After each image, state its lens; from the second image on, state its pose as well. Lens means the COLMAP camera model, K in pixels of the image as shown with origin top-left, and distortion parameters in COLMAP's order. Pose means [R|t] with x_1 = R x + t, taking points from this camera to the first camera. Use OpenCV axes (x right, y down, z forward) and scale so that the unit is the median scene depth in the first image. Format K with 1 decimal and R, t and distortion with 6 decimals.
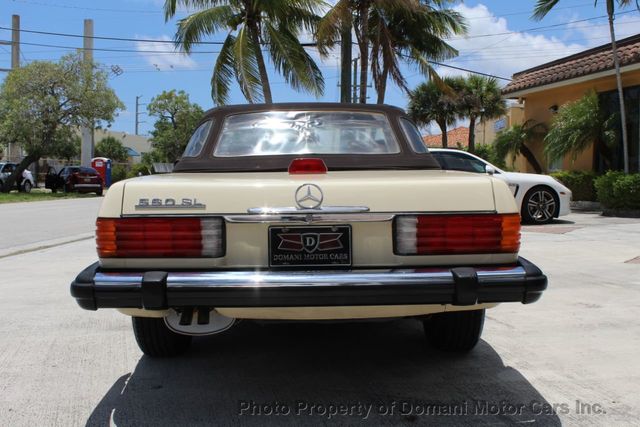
lens RADIAL K [[660.2, 0, 314.2], [0, 660.2, 225.1], [0, 0, 1]] dist [-0.087835, 0.000000]
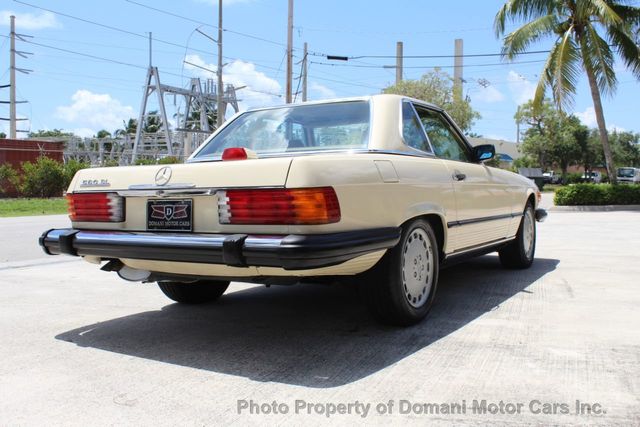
lens RADIAL K [[621.0, 0, 341.0], [0, 621.0, 216.7], [0, 0, 1]] dist [-0.083405, 0.000000]
pose [[0.850463, 0.015180, -0.525815, 0.729017], [-0.024252, 0.999652, -0.010367, 0.031619], [0.525475, 0.021569, 0.850536, 0.125144]]
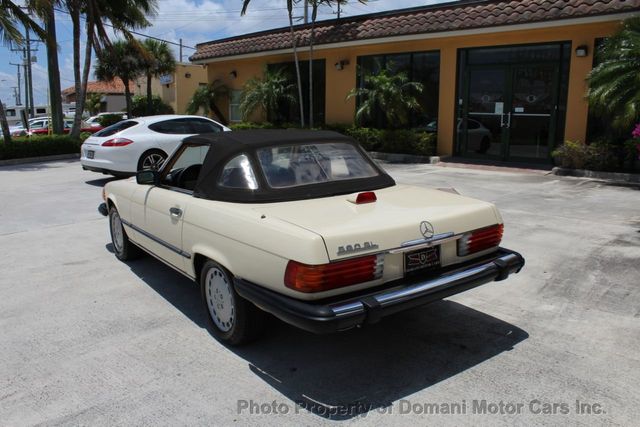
lens RADIAL K [[526.2, 0, 317.1], [0, 526.2, 223.2], [0, 0, 1]] dist [-0.168402, 0.134903]
pose [[0.827358, -0.121743, 0.548323, -0.714570], [0.046273, 0.987683, 0.149472, -0.203462], [-0.559766, -0.098294, 0.822800, 0.097646]]
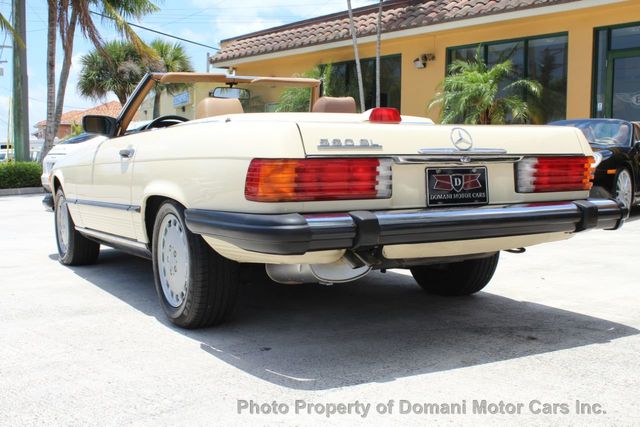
lens RADIAL K [[779.0, 0, 310.8], [0, 779.0, 225.3], [0, 0, 1]] dist [-0.075578, 0.000000]
pose [[0.888250, -0.038930, 0.457709, -0.640225], [0.034615, 0.999242, 0.017815, 0.052298], [-0.458055, 0.000019, 0.888924, -0.009735]]
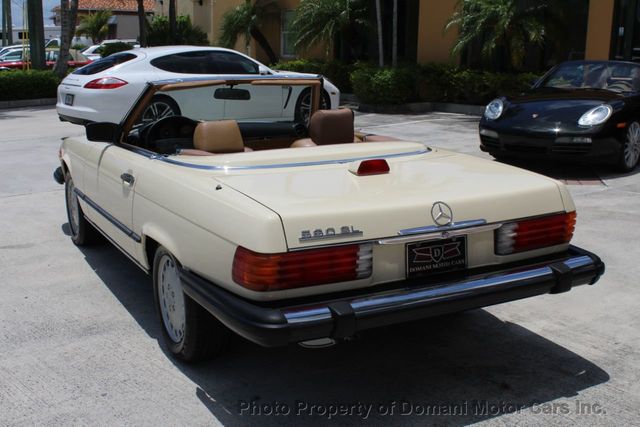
lens RADIAL K [[779.0, 0, 314.2], [0, 779.0, 217.9], [0, 0, 1]] dist [-0.075578, 0.000000]
pose [[0.898827, -0.093566, 0.428200, -0.604965], [0.028900, 0.987474, 0.155110, -0.195697], [-0.437349, -0.127042, 0.890273, -0.061869]]
